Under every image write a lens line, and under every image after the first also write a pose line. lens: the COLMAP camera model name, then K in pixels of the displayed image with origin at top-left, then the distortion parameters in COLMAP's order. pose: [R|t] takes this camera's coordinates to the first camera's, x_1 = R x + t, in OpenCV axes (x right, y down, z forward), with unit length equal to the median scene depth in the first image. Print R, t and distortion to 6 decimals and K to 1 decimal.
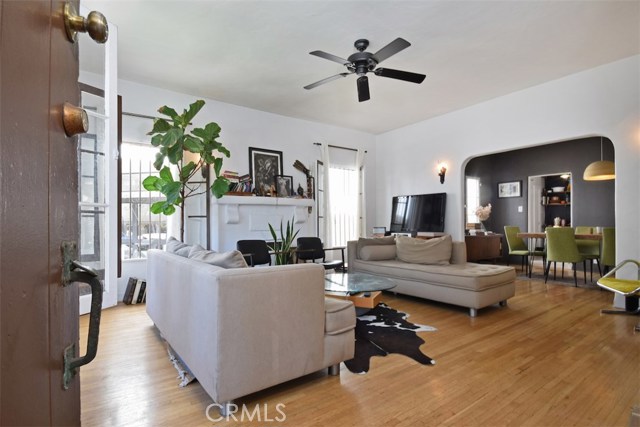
lens RADIAL K [[307.6, 0, 309.3], [0, 307.6, 224.5], [0, 0, 1]] dist [-0.000083, 0.000125]
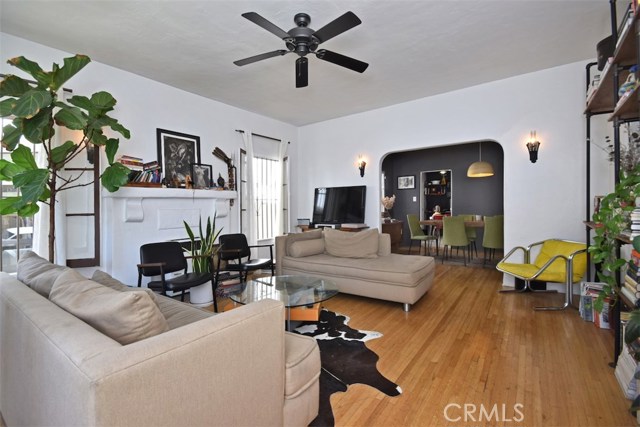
lens RADIAL K [[285.4, 0, 313.6], [0, 285.4, 203.0], [0, 0, 1]] dist [0.001322, -0.000181]
pose [[0.951321, -0.005211, 0.308157, -0.039792], [0.012893, 0.999655, -0.022898, -0.033325], [-0.307931, 0.025756, 0.951060, 0.173310]]
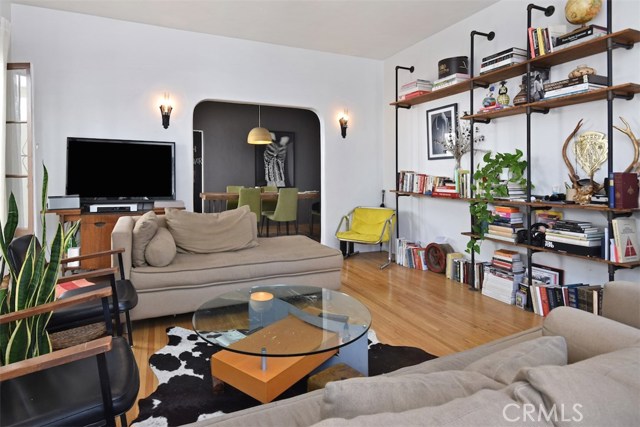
lens RADIAL K [[358.0, 0, 320.7], [0, 358.0, 178.4], [0, 0, 1]] dist [0.001766, 0.000320]
pose [[0.217404, -0.002793, 0.976078, -0.386366], [-0.002222, 0.999992, 0.003357, -0.036888], [-0.976079, -0.002899, 0.217396, 0.703379]]
